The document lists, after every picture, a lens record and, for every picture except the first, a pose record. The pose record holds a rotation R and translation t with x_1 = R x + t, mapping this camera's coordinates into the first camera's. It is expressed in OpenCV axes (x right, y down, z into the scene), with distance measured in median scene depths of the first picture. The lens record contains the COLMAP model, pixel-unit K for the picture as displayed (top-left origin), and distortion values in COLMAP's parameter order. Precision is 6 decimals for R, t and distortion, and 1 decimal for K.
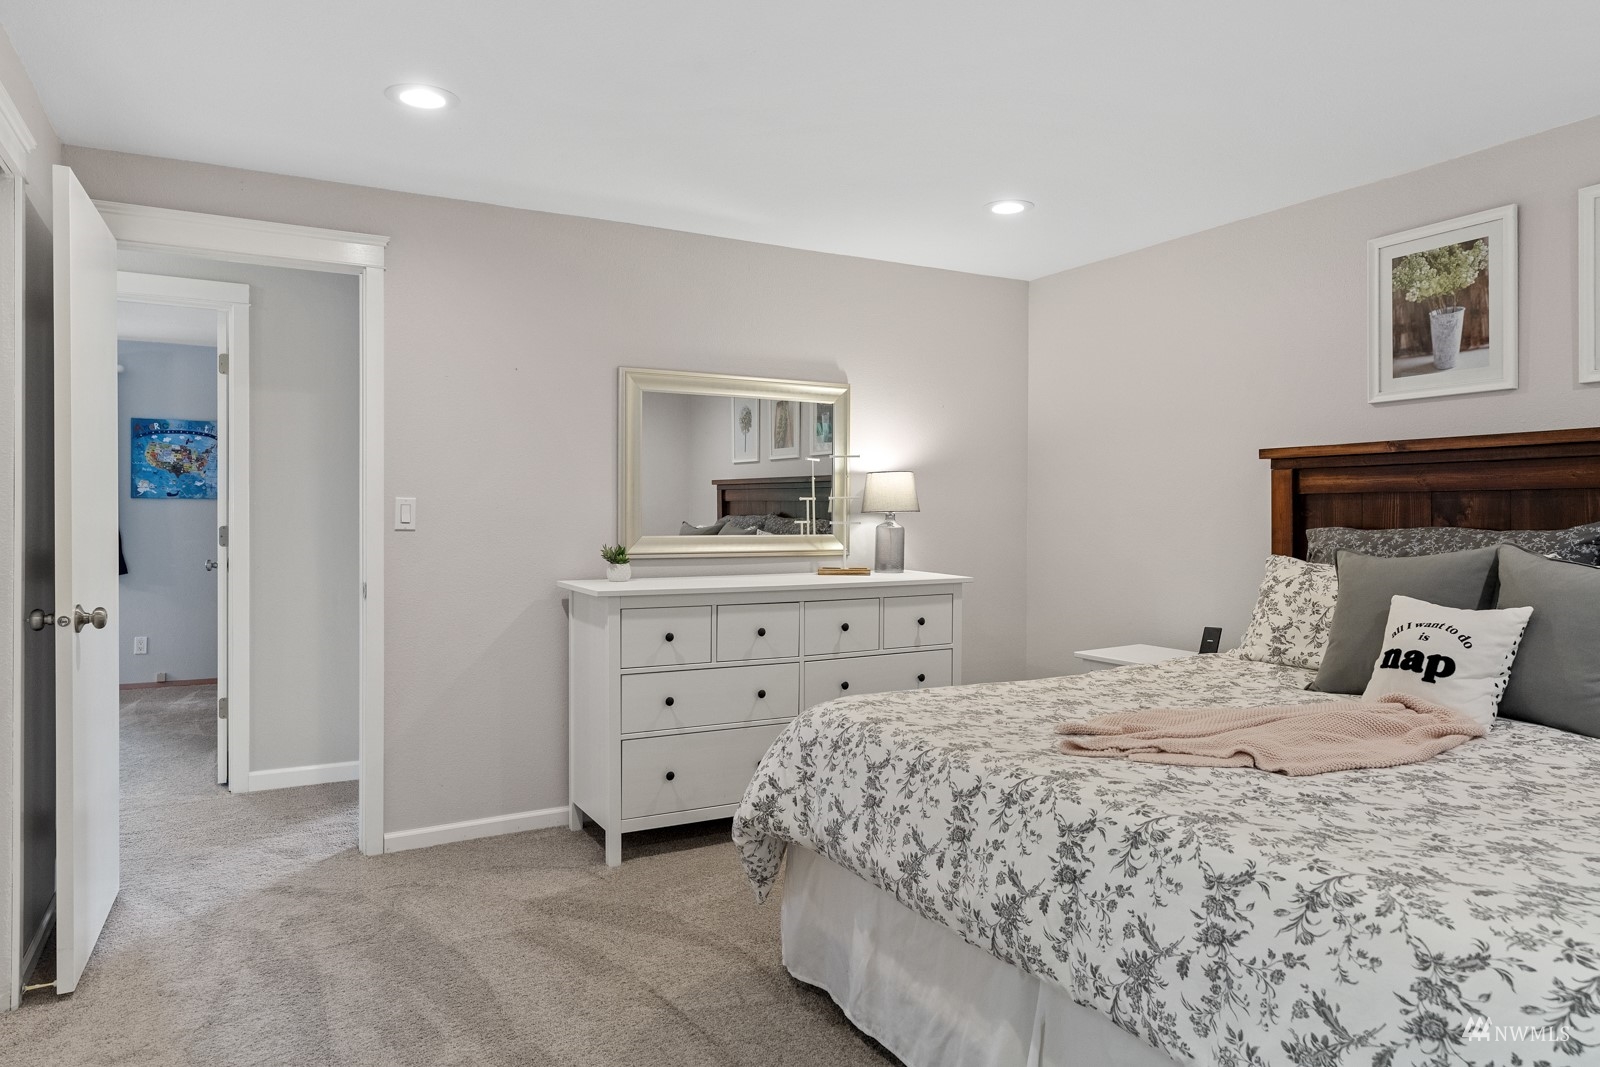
lens RADIAL K [[975.3, 0, 802.8], [0, 975.3, 523.9], [0, 0, 1]] dist [-0.004707, -0.001582]
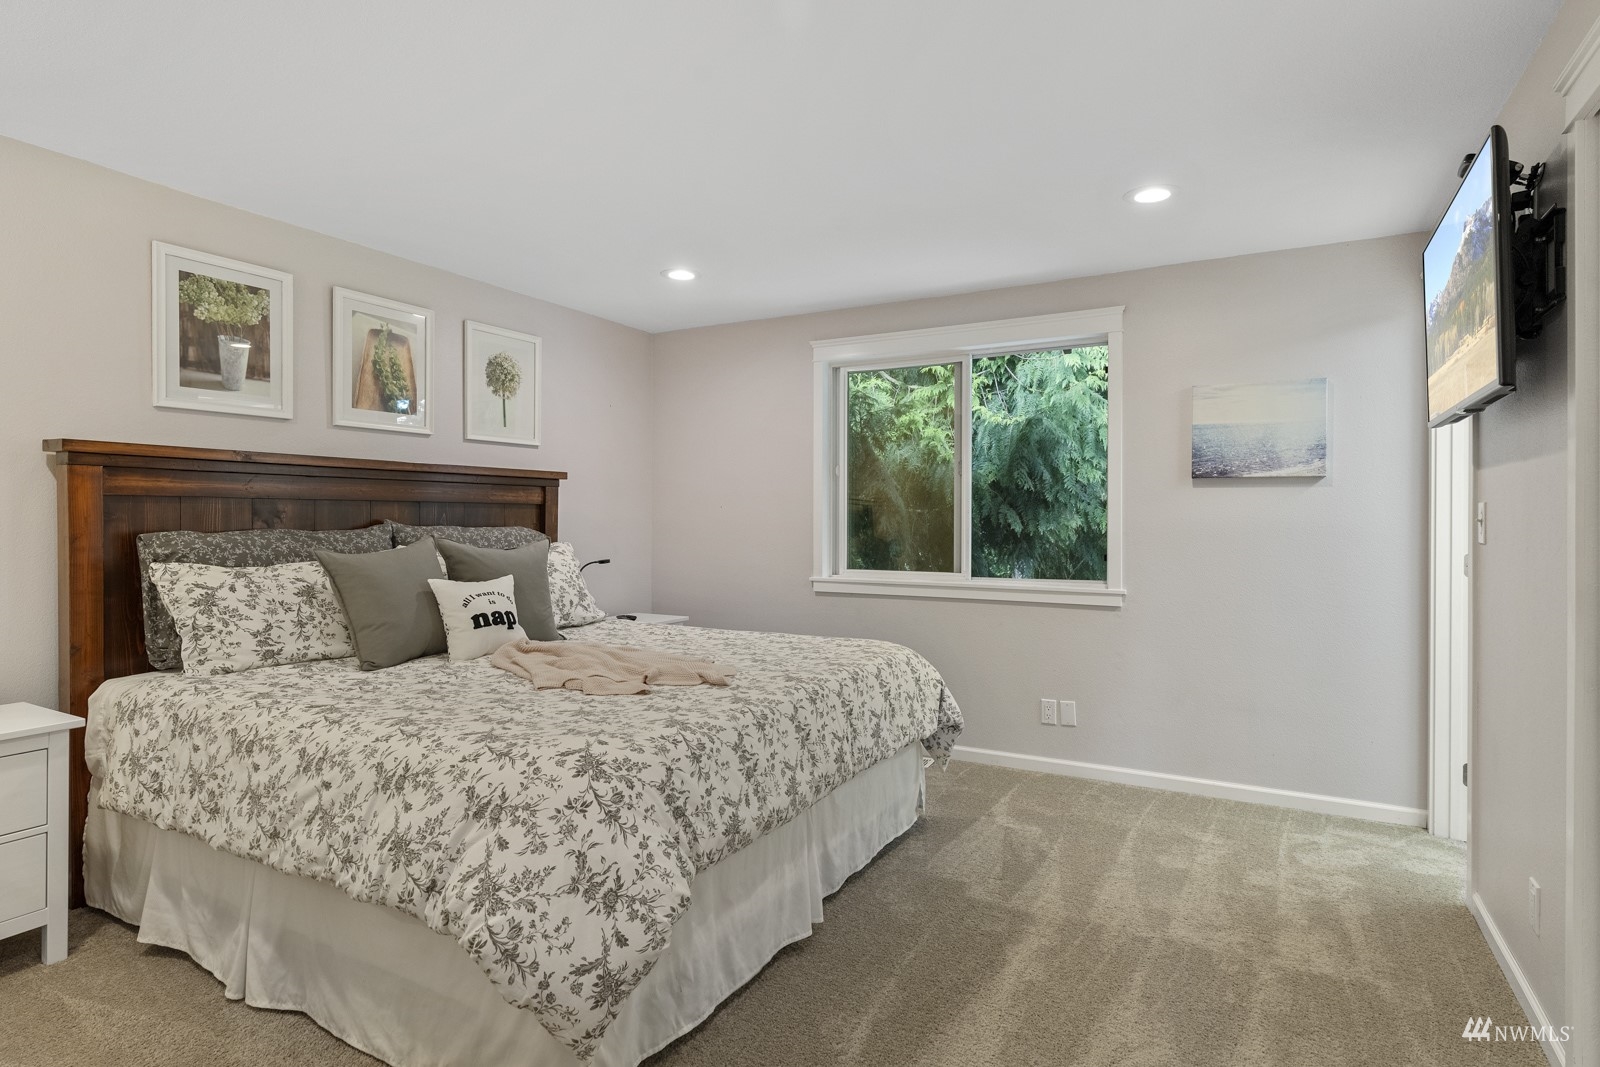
lens RADIAL K [[870.8, 0, 805.0], [0, 870.8, 526.0], [0, 0, 1]] dist [-0.000023, 0.001804]
pose [[-0.517115, -0.016002, 0.855766, -0.558702], [-0.001427, 0.999840, 0.017834, -0.018952], [-0.855915, 0.008001, -0.517055, 0.950317]]
